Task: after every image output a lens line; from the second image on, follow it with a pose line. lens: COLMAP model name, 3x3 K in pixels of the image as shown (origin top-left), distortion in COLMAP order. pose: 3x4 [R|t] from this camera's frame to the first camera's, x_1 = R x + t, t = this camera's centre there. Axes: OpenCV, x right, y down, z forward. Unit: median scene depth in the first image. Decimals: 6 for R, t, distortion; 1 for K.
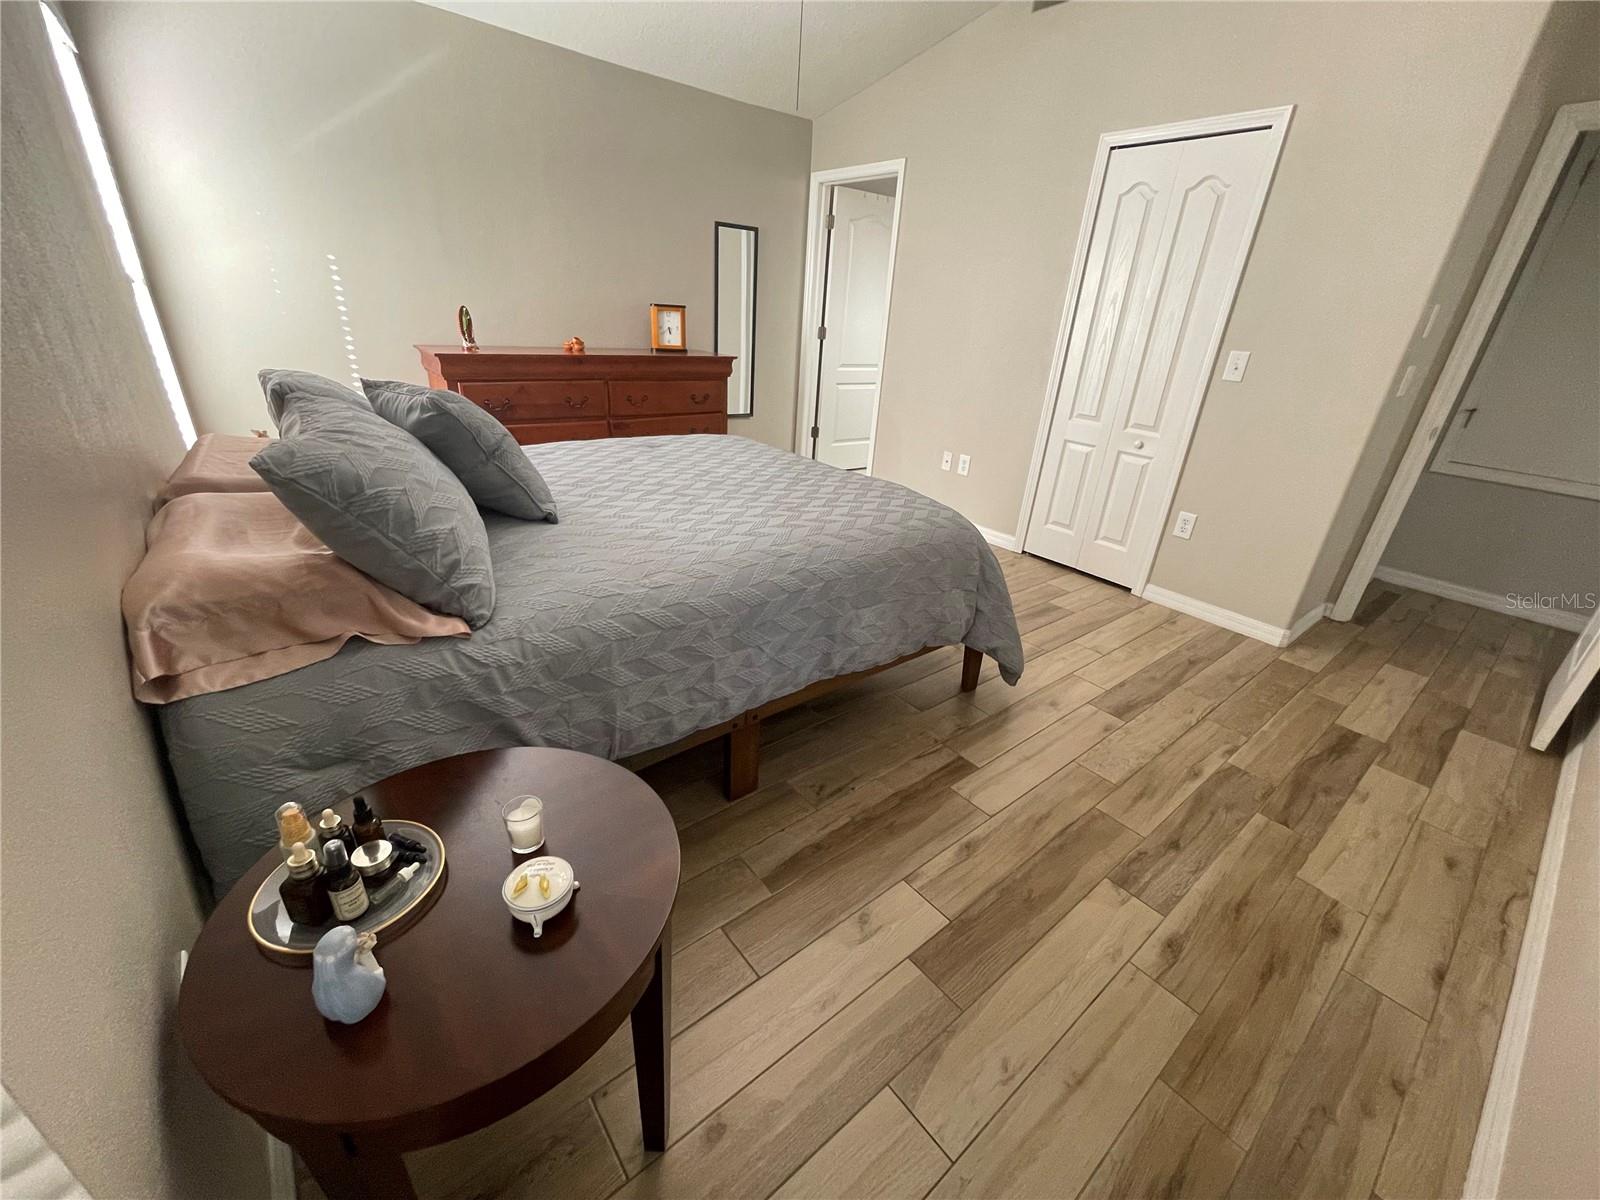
lens RADIAL K [[642.1, 0, 806.9], [0, 642.1, 608.3], [0, 0, 1]] dist [-0.001822, -0.000141]
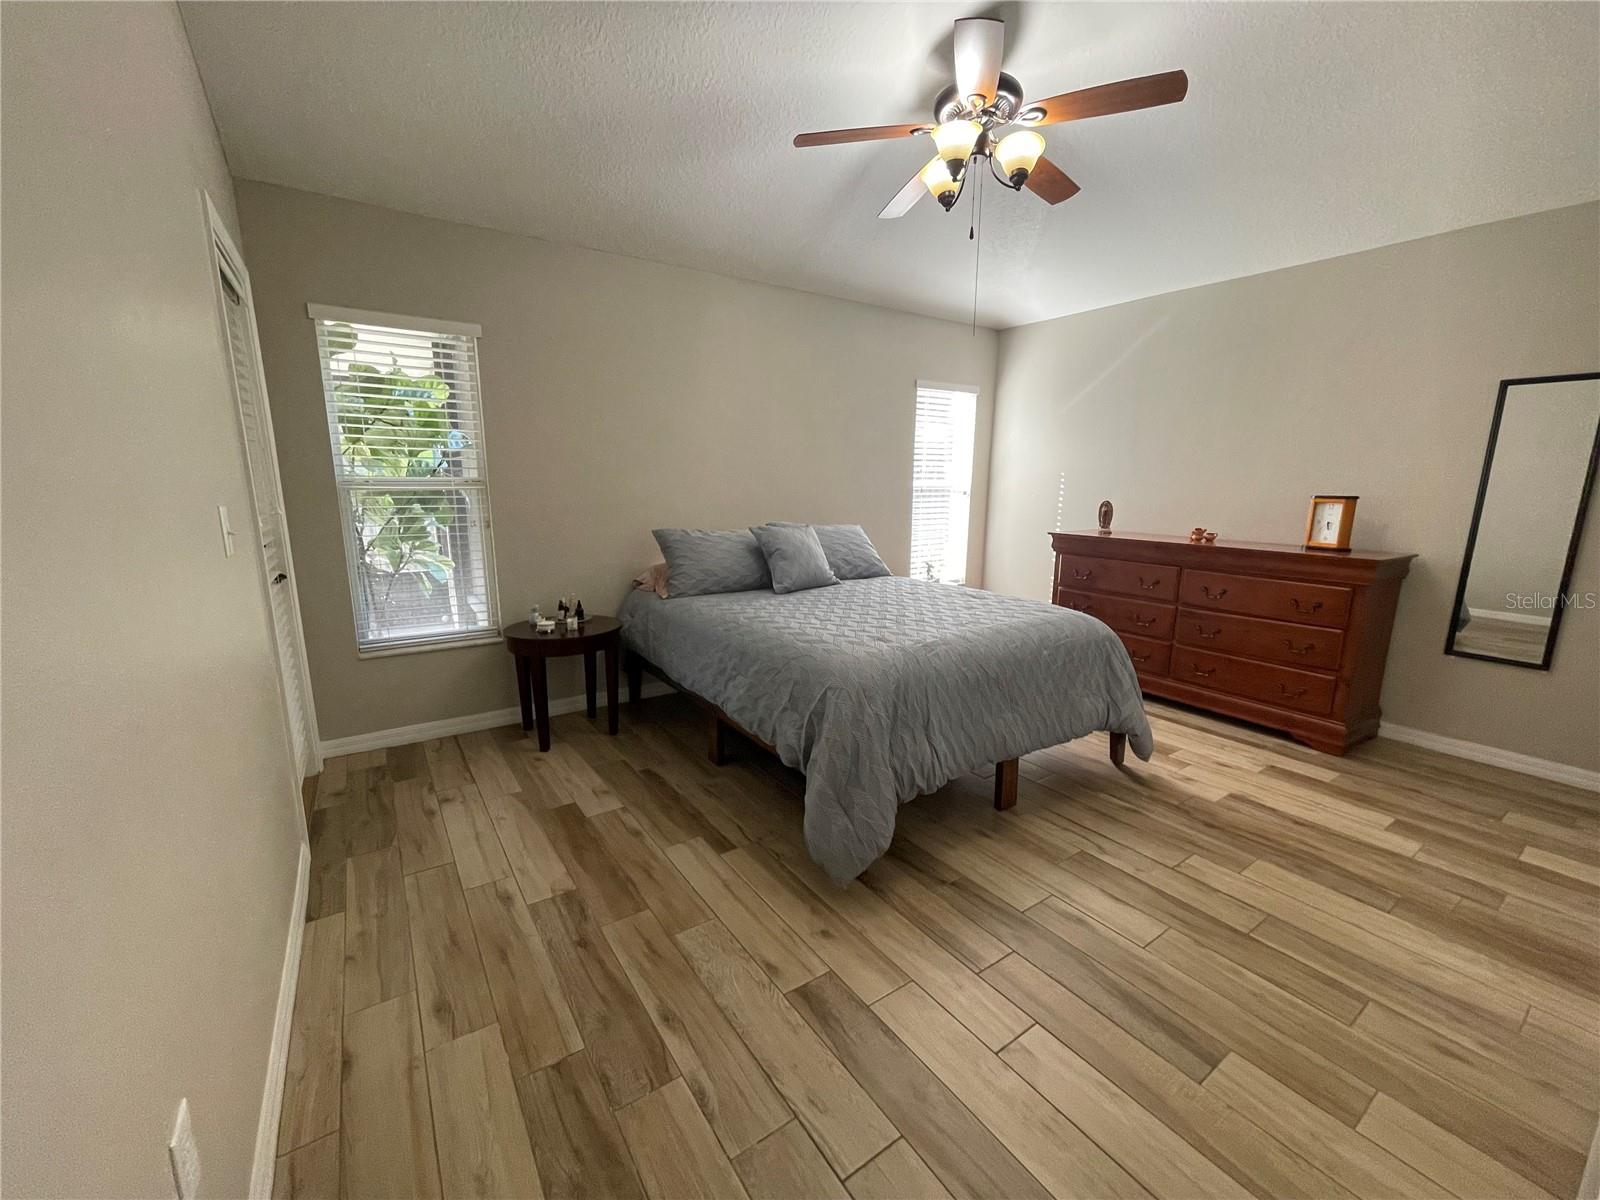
lens RADIAL K [[642.1, 0, 806.9], [0, 642.1, 608.3], [0, 0, 1]] dist [-0.001822, -0.000141]
pose [[-0.075610, 0.133459, -0.988166, 1.358916], [-0.435106, 0.887263, 0.153124, -0.384722], [0.897199, 0.441535, -0.009017, 0.997952]]
